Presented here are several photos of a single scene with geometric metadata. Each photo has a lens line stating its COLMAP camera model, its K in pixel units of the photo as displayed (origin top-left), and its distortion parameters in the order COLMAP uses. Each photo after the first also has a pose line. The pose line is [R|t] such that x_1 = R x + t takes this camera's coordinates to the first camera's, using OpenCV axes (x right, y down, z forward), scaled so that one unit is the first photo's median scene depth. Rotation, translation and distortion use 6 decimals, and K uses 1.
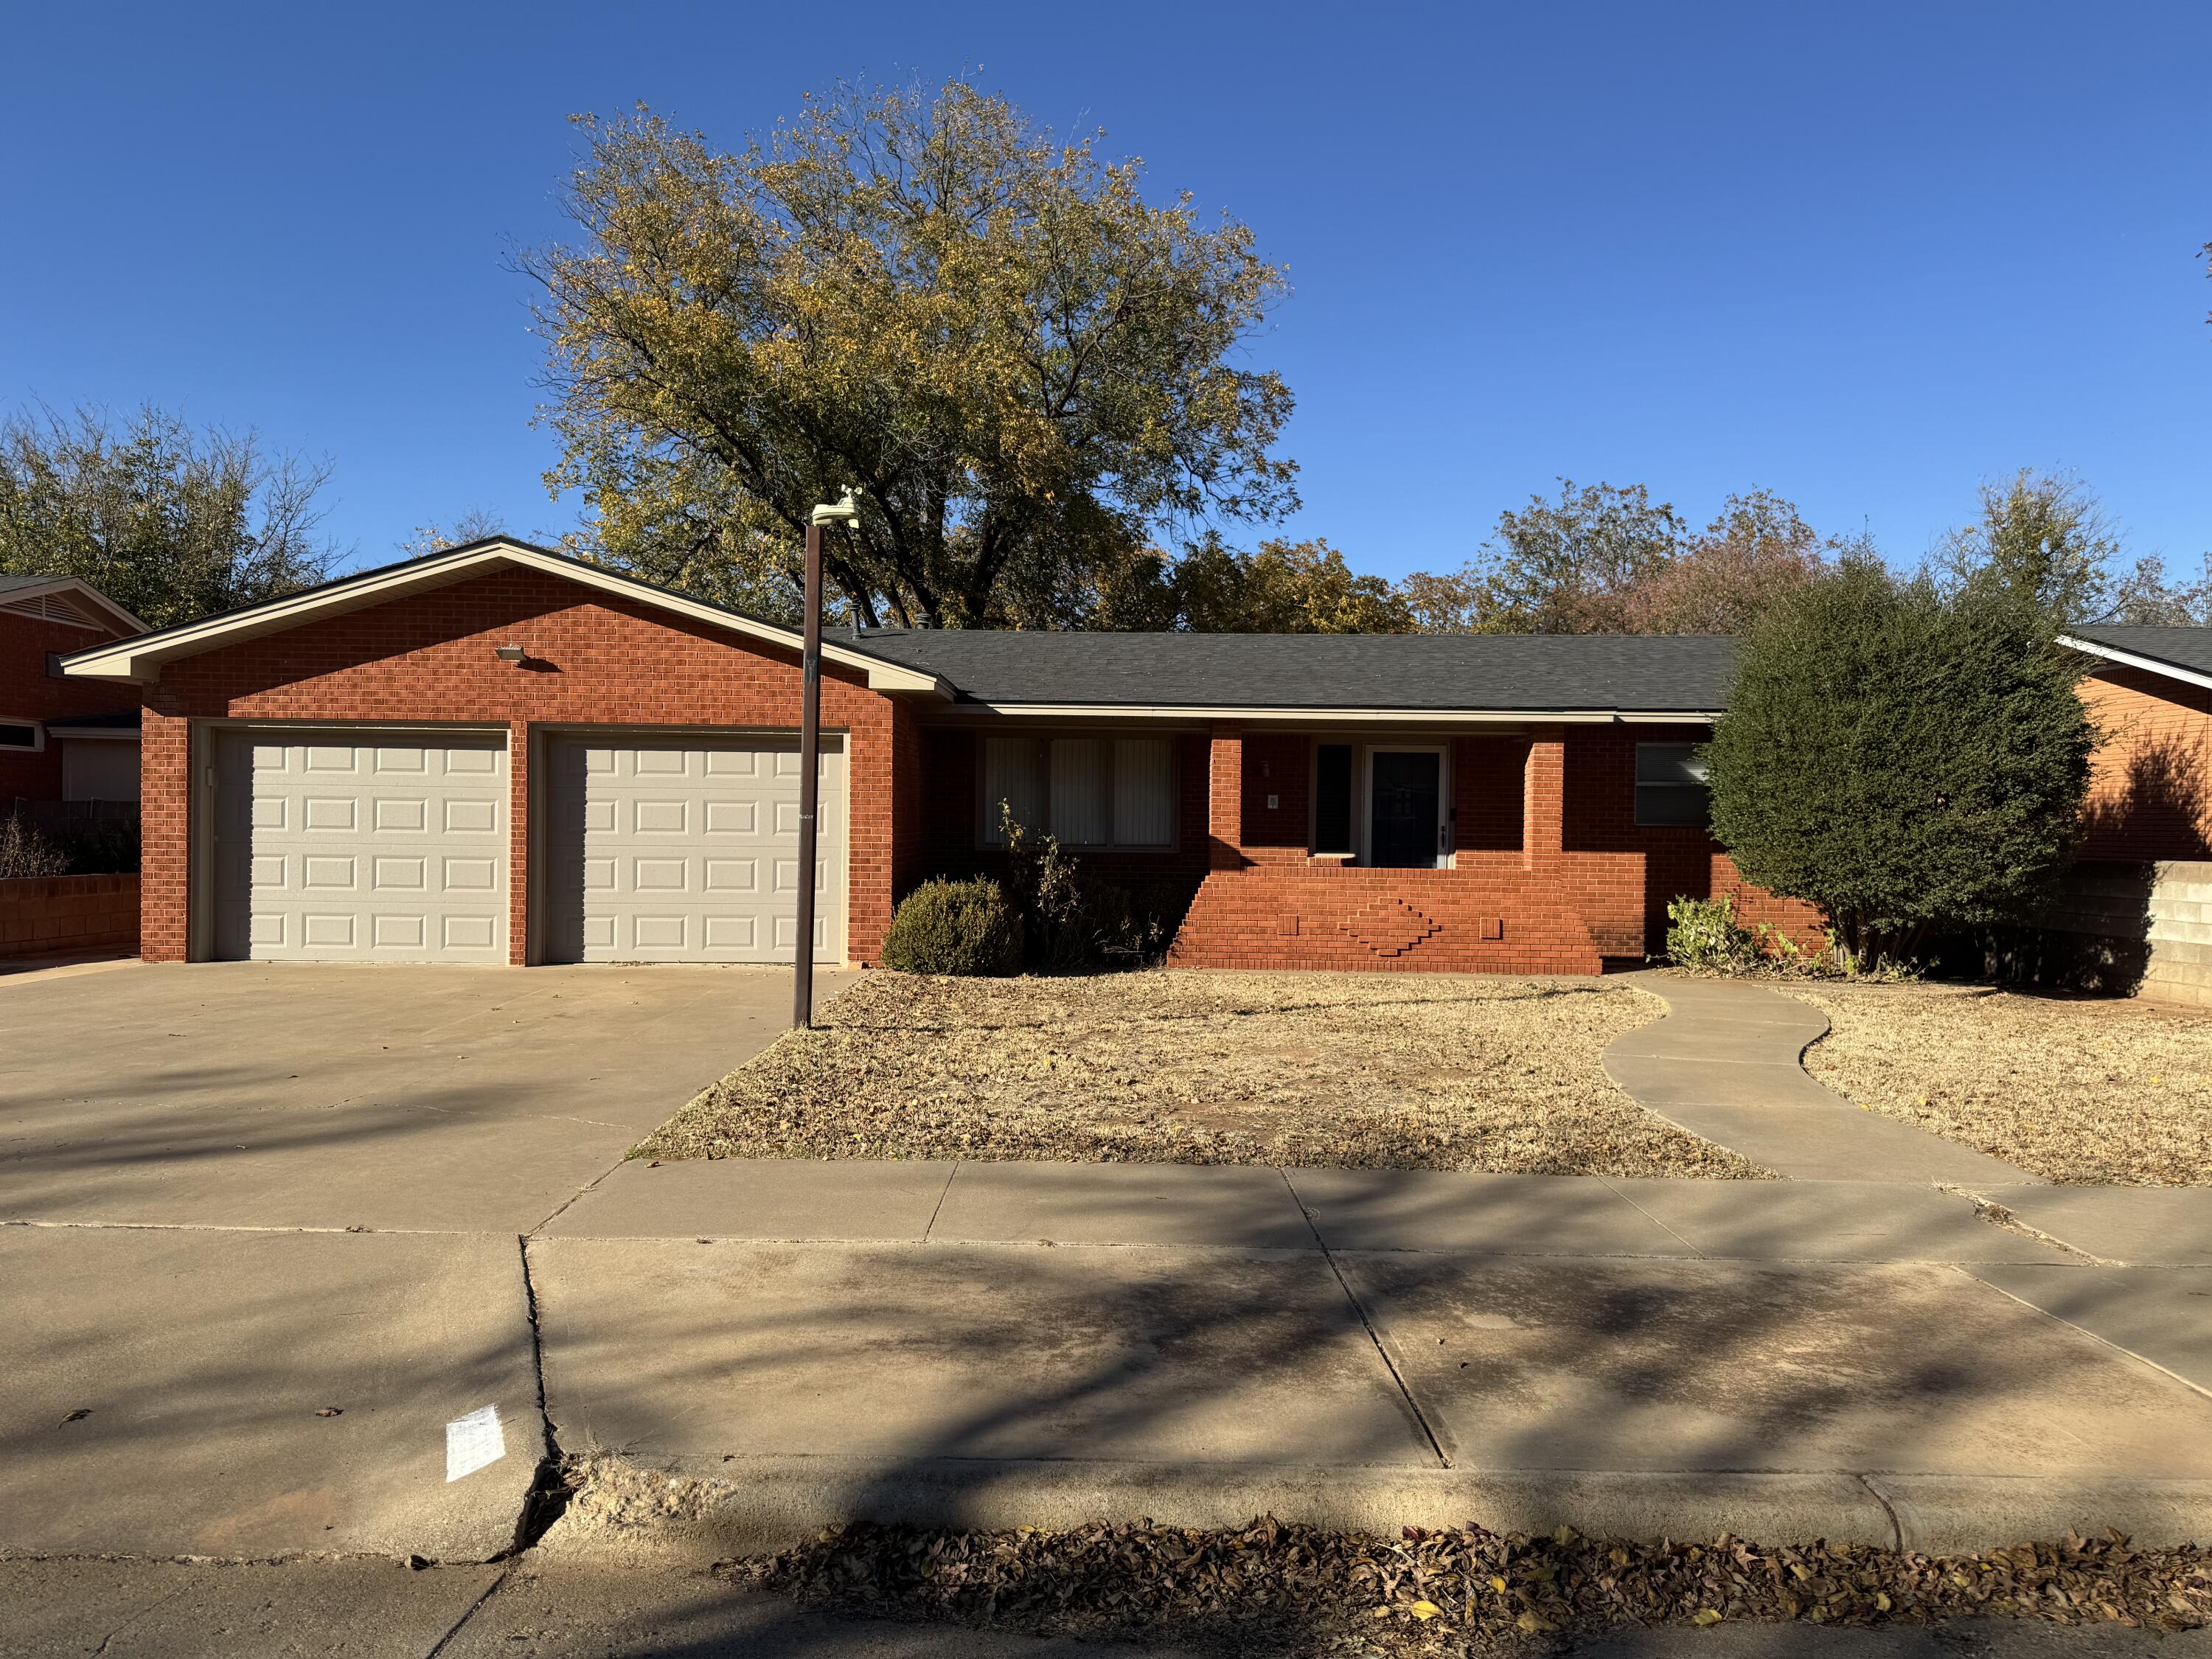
lens RADIAL K [[1552.6, 0, 1106.4], [0, 1552.6, 820.8], [0, 0, 1]] dist [0.052634, -0.009975]
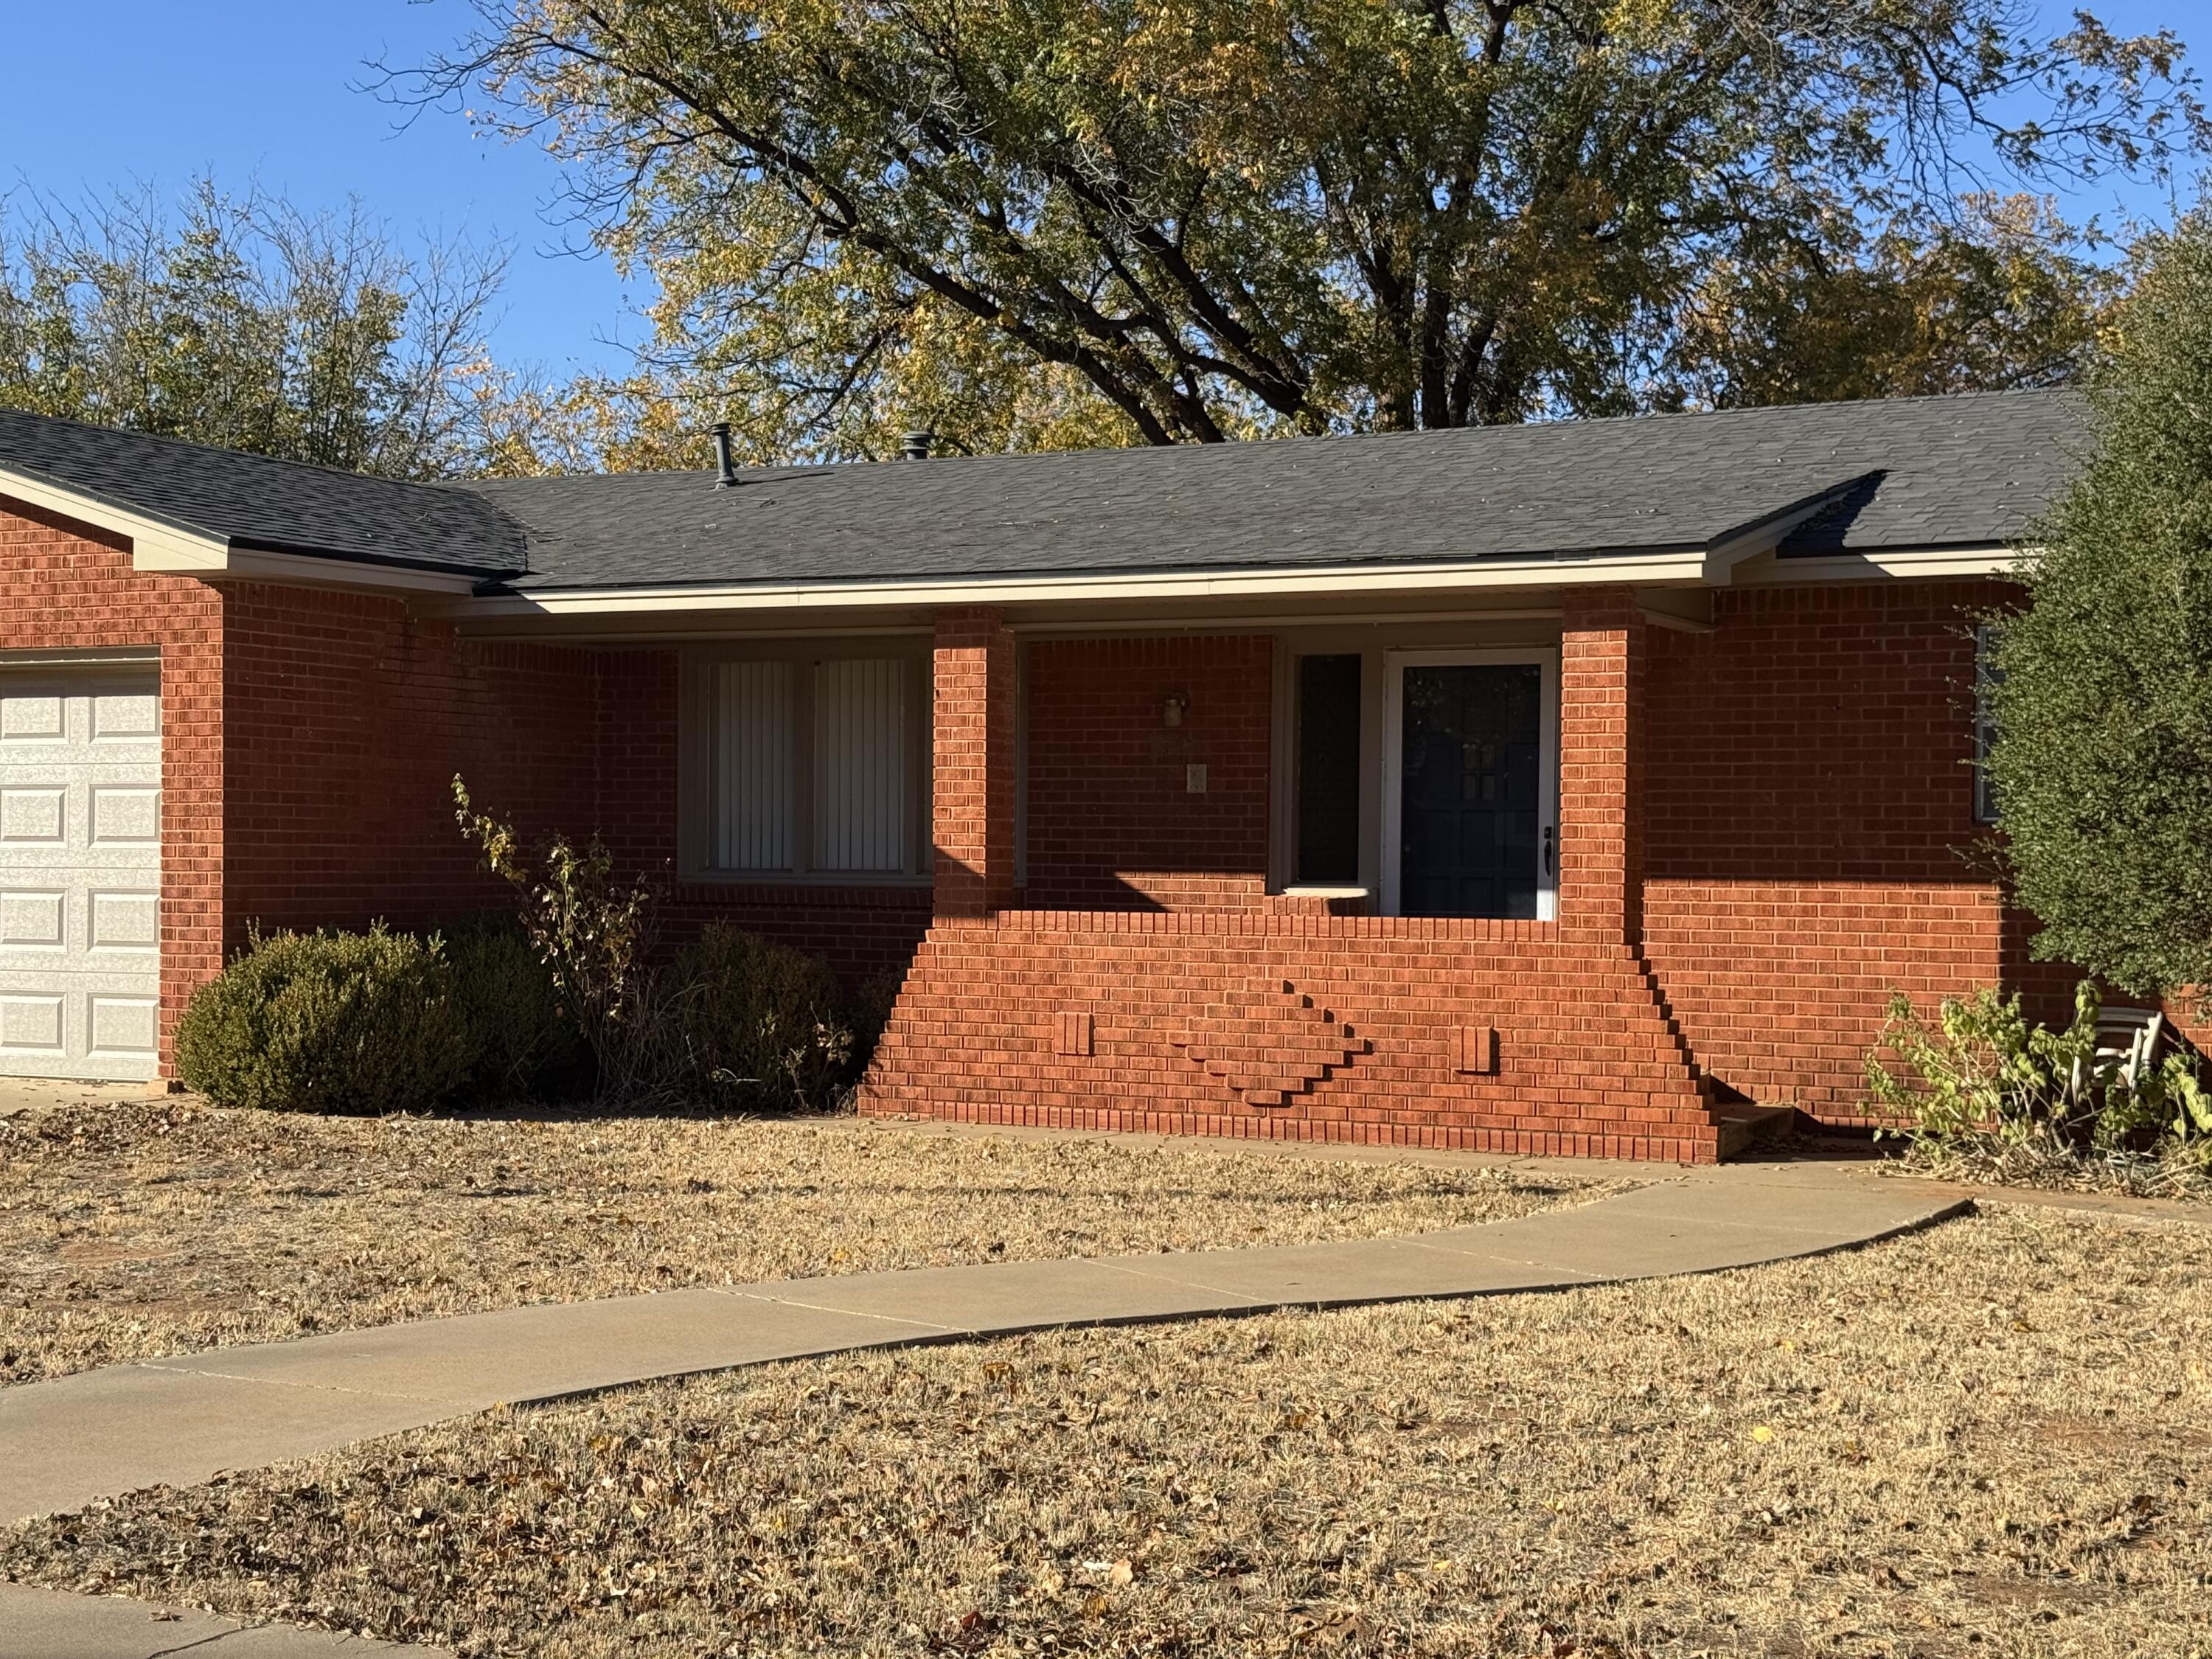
lens RADIAL K [[3084.6, 0, 1106.0], [0, 3084.6, 833.7], [0, 0, 1]] dist [0.038314, 0.000000]
pose [[0.903898, -0.007163, -0.427687, 0.530300], [0.003185, 0.999945, -0.010015, 0.015330], [0.427736, 0.007691, 0.903871, 0.151188]]
